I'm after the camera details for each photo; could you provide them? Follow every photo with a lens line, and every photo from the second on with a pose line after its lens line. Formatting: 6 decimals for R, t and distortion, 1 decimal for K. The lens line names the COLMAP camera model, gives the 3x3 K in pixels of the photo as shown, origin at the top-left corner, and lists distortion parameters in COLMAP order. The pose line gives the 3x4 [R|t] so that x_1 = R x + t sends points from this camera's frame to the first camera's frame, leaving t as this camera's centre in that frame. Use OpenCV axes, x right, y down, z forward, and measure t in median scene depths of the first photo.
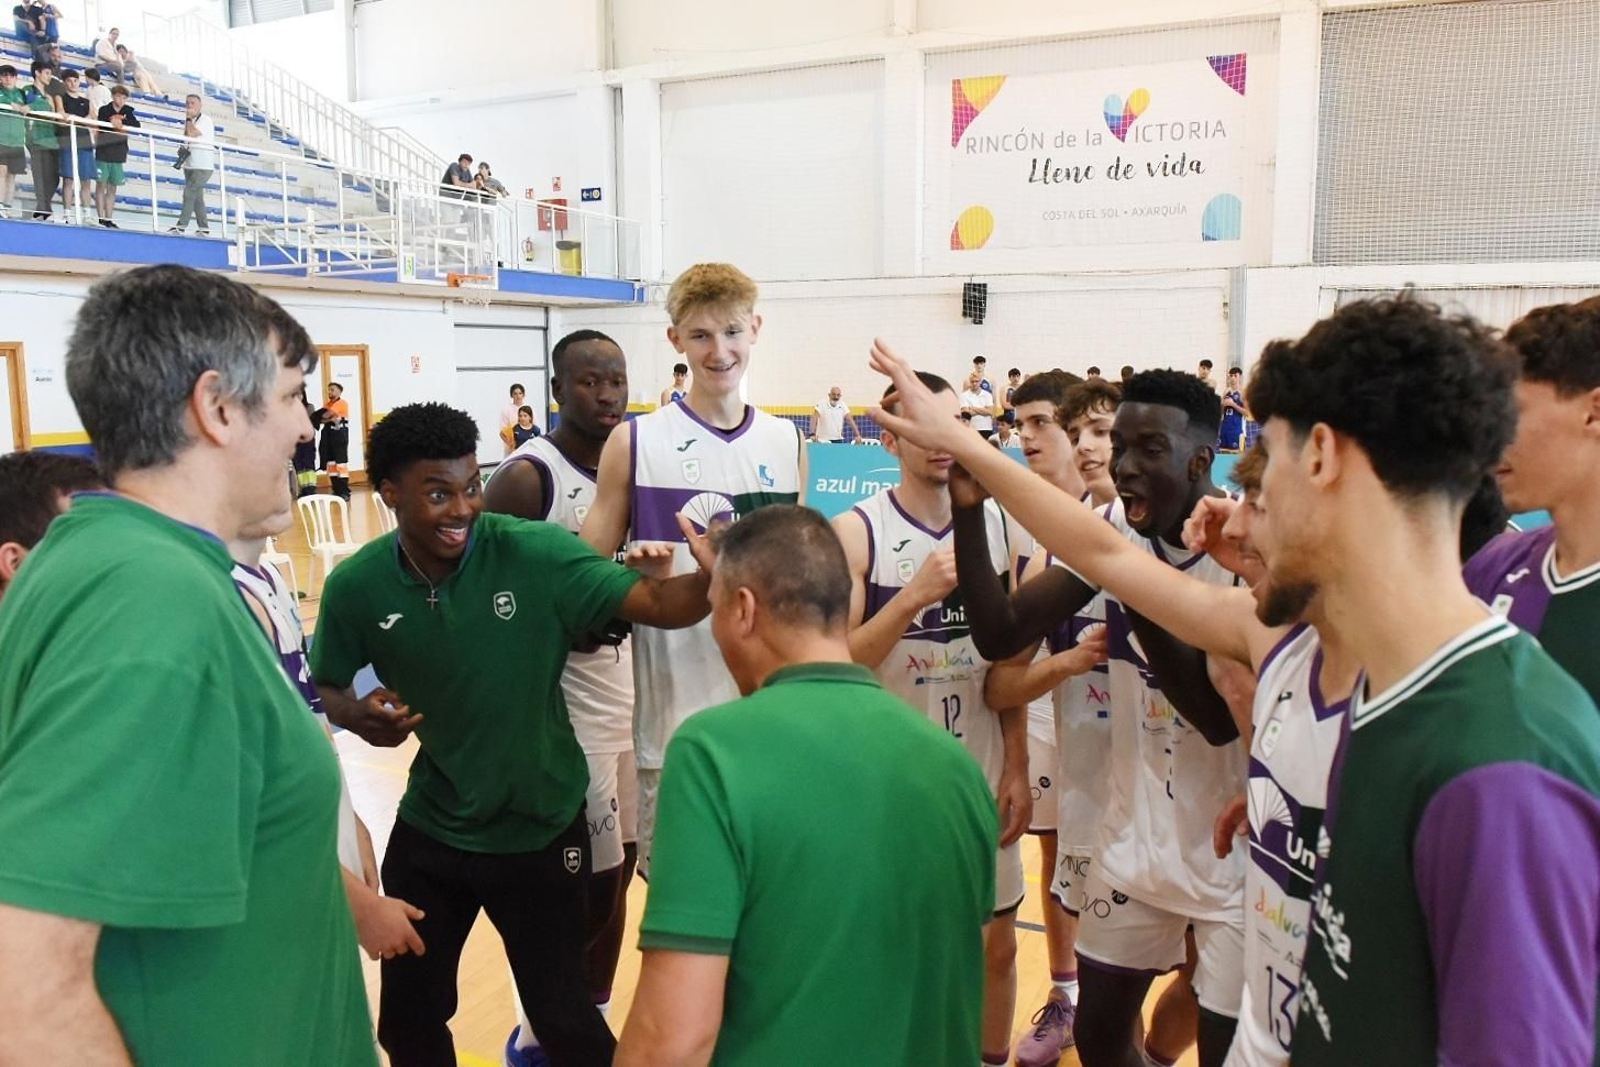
lens RADIAL K [[1225.3, 0, 798.3], [0, 1225.3, 531.4], [0, 0, 1]] dist [-0.040426, -0.002363]
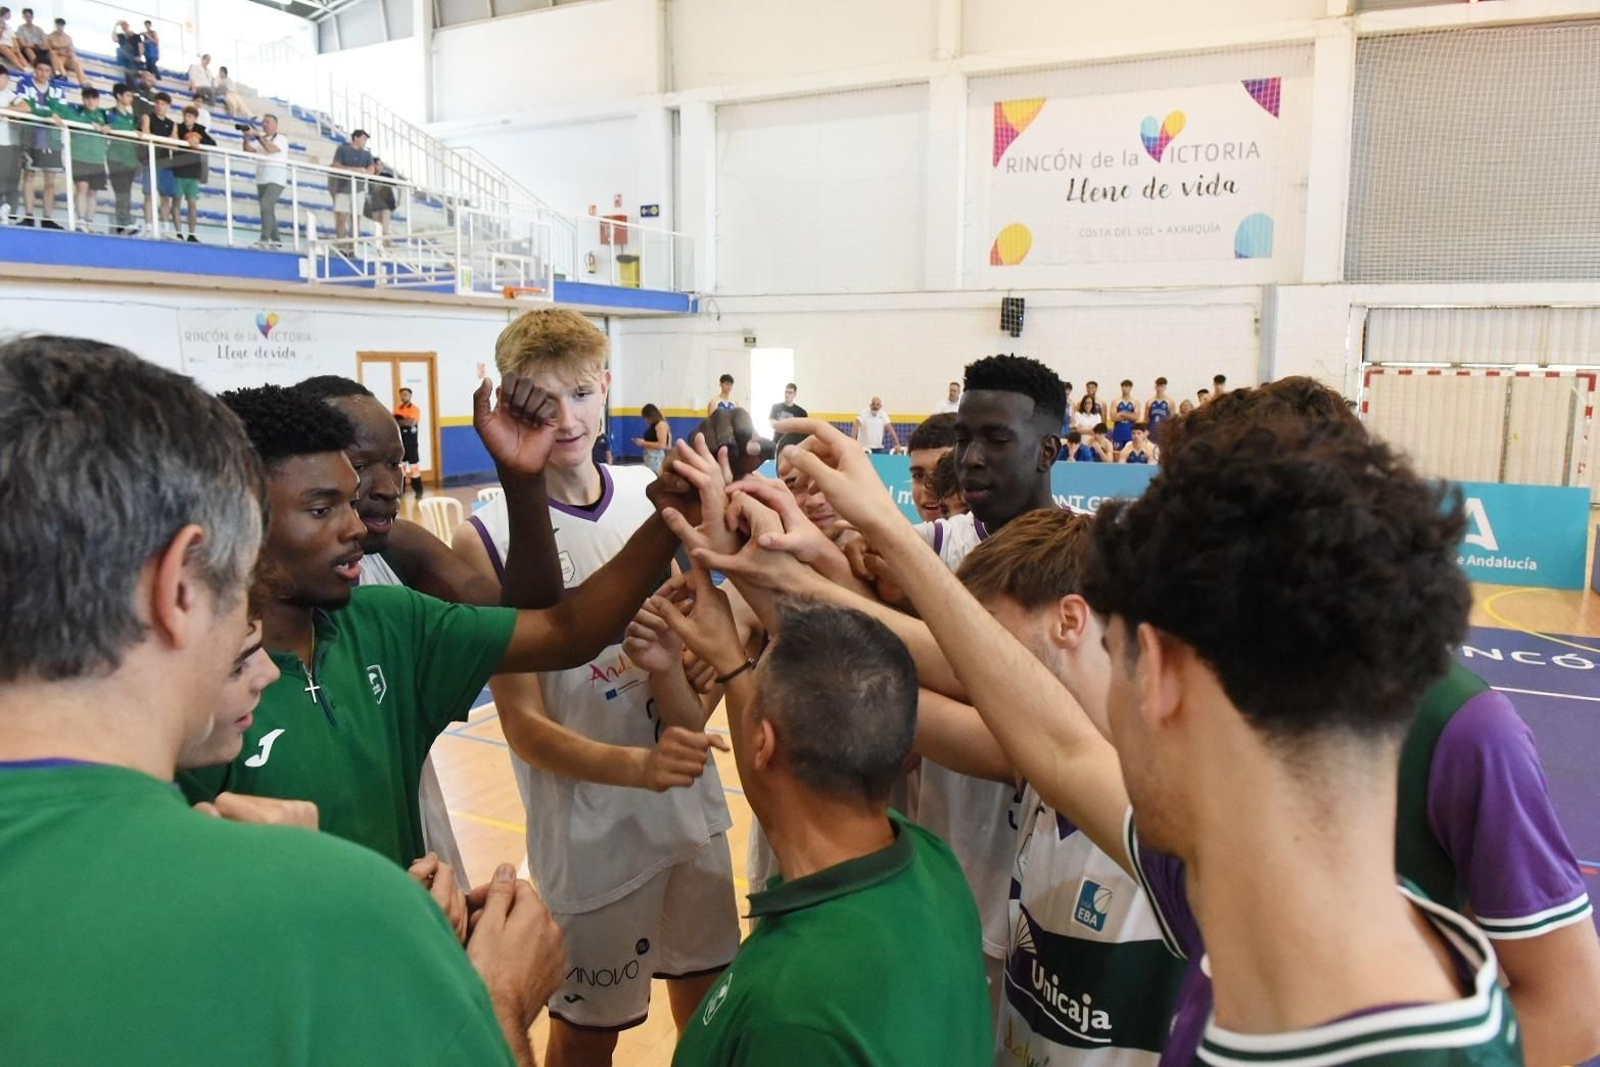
lens RADIAL K [[1131.2, 0, 800.0], [0, 1131.2, 533.5], [0, 0, 1]] dist [-0.044698, -0.004070]
pose [[0.999019, 0.015091, -0.041628, 0.006299], [-0.014736, 0.999853, 0.008818, -0.008293], [0.041755, -0.008196, 0.999094, 0.032062]]
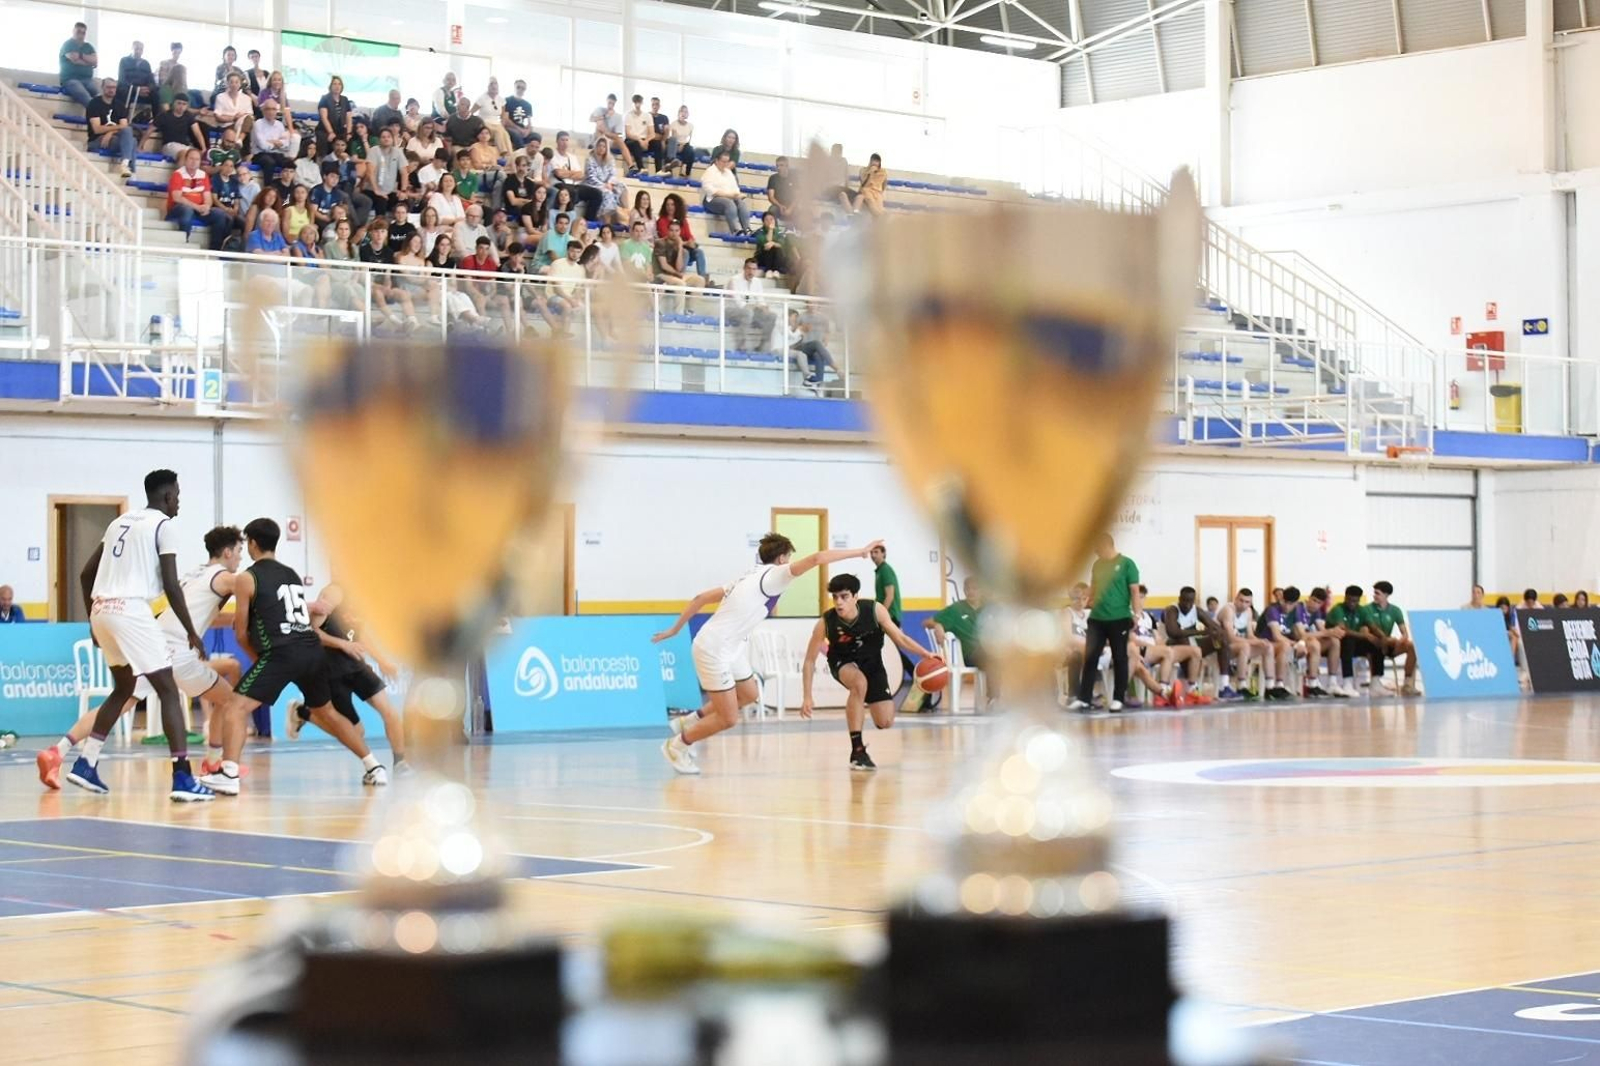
lens RADIAL K [[3361.4, 0, 799.6], [0, 3361.4, 486.8], [0, 0, 1]] dist [-0.091583, -0.070791]
pose [[0.923070, -0.011687, -0.384455, 0.253838], [-0.053205, 0.986050, -0.157719, 0.218670], [0.380935, 0.166040, 0.909571, -1.295895]]
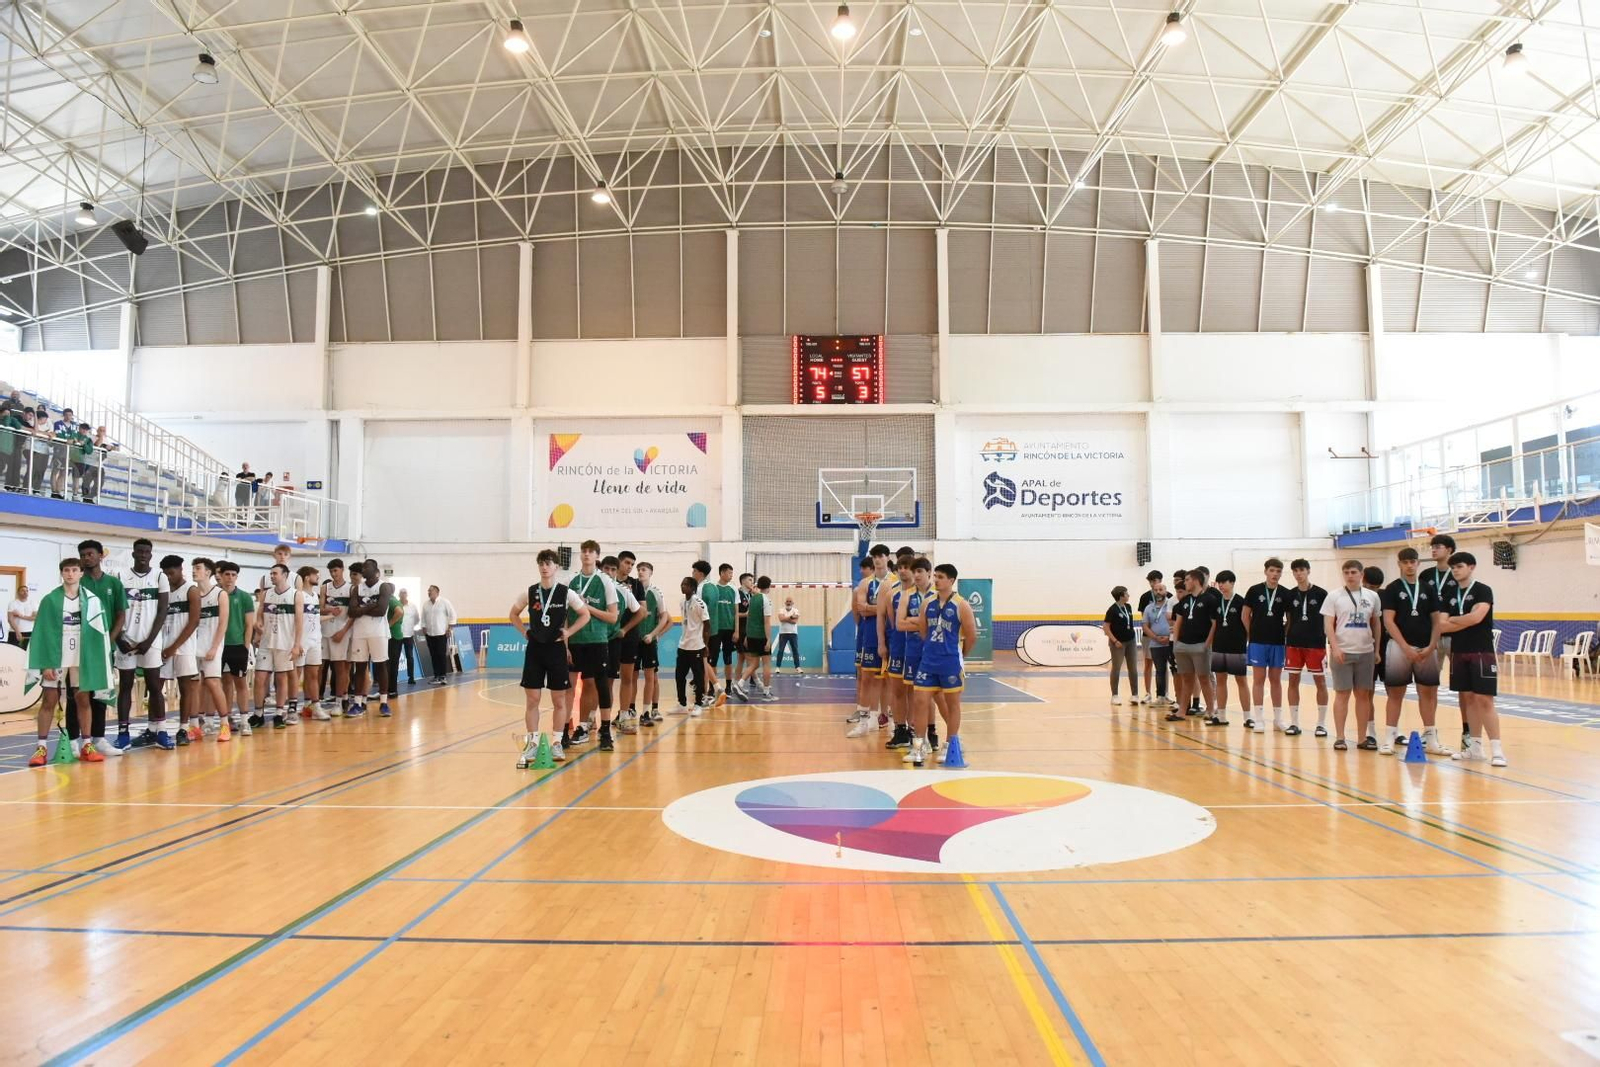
lens RADIAL K [[1045.9, 0, 805.3], [0, 1045.9, 536.2], [0, 0, 1]] dist [-0.044093, -0.002579]
pose [[0.920072, 0.024651, 0.390973, -0.126233], [0.054835, 0.980089, -0.190837, 0.089877], [-0.387893, 0.197023, 0.900400, -0.504206]]
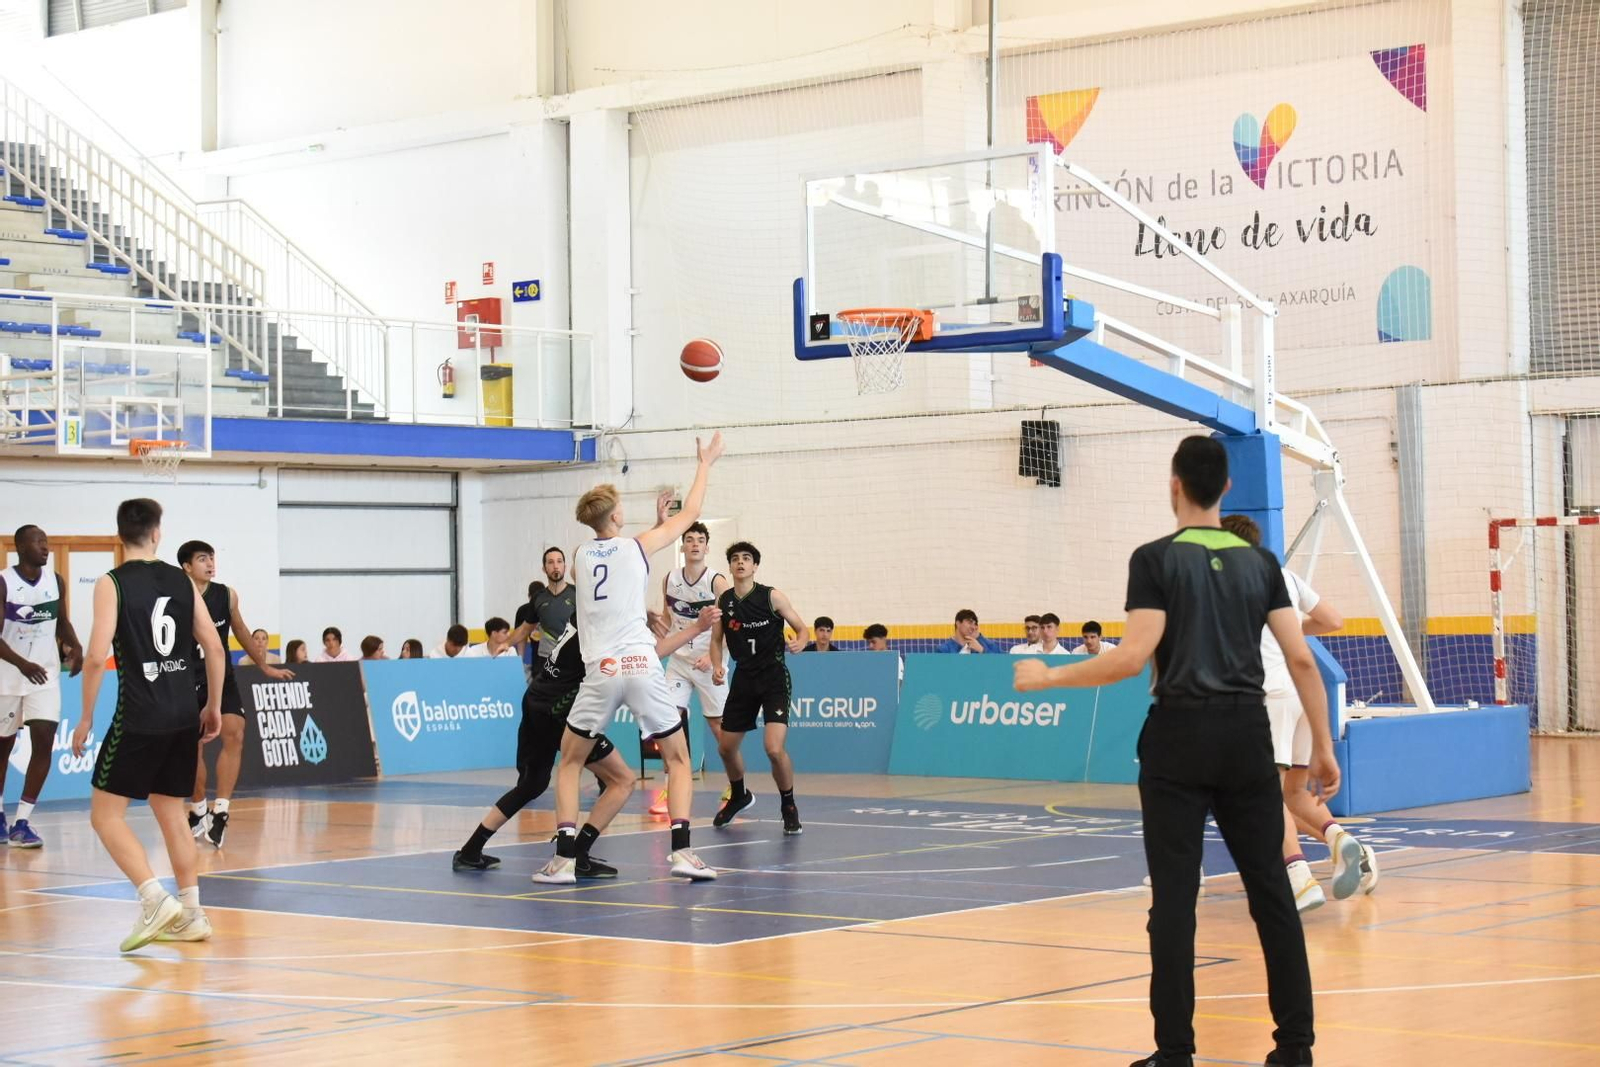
lens RADIAL K [[3225.1, 0, 801.4], [0, 3225.1, 533.3], [0, 0, 1]] dist [-0.124121, 0.111819]
pose [[0.960053, -0.017635, -0.279263, 0.488053], [-0.025865, 0.988147, -0.151318, 0.102533], [0.278621, 0.152497, 0.948217, -0.570136]]
